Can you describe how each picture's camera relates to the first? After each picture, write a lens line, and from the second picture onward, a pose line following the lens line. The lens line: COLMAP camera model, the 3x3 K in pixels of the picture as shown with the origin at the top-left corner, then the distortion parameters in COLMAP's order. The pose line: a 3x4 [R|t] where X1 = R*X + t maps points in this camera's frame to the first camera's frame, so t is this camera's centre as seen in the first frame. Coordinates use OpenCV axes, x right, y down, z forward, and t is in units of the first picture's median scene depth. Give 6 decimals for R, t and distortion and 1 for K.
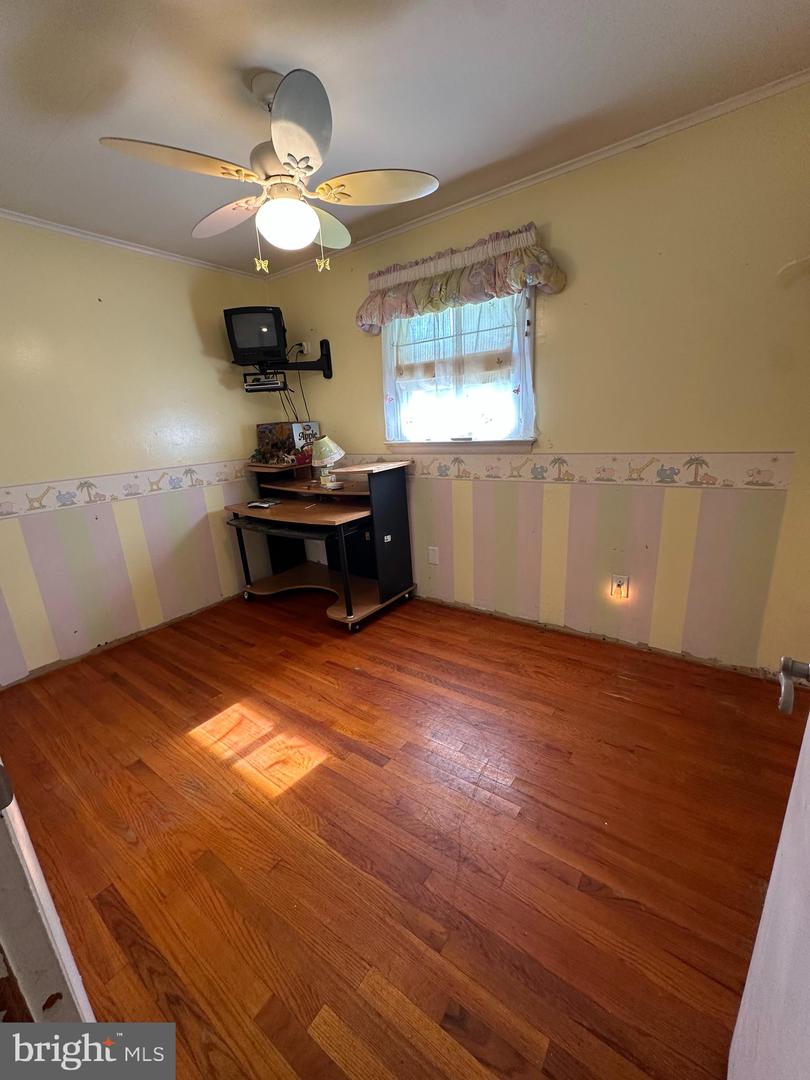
lens RADIAL K [[430.1, 0, 407.0], [0, 430.1, 540.0], [0, 0, 1]] dist [-0.003258, 0.000125]
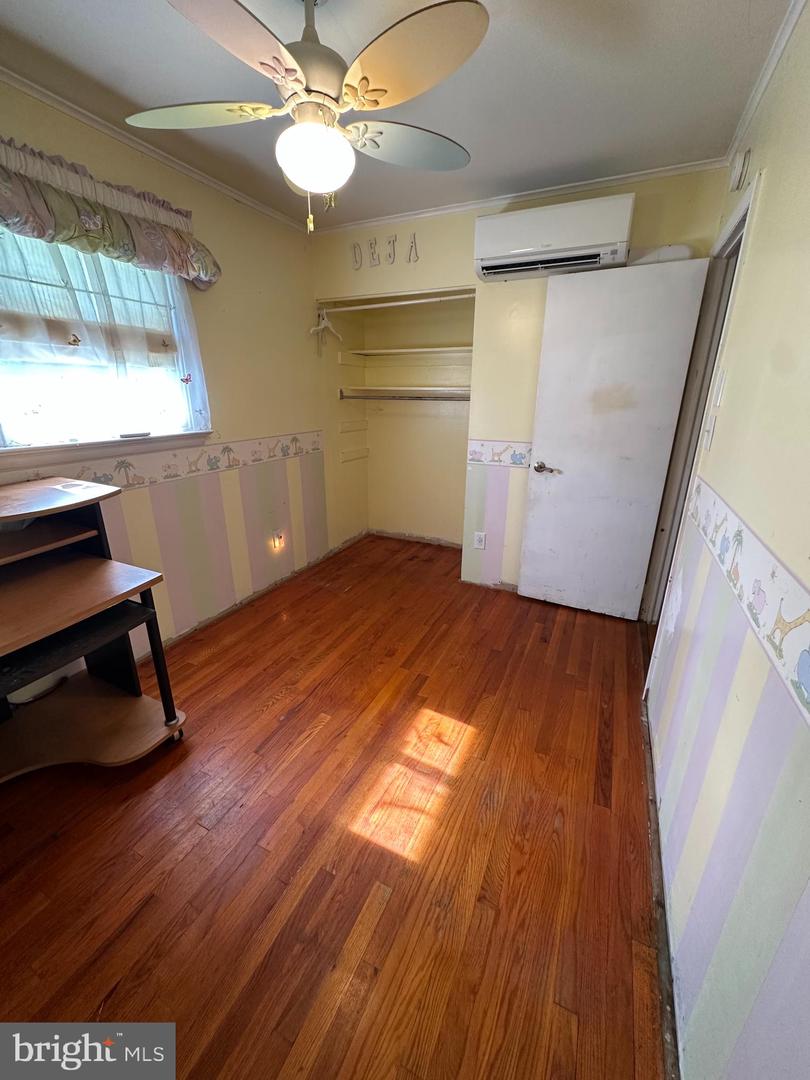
lens RADIAL K [[430.1, 0, 405.0], [0, 430.1, 539.0], [0, 0, 1]] dist [-0.003258, 0.000125]
pose [[-0.181467, -0.265016, 0.947014, -0.836898], [0.267460, 0.913401, 0.306861, -0.194148], [-0.946327, 0.308974, -0.094871, 0.760960]]
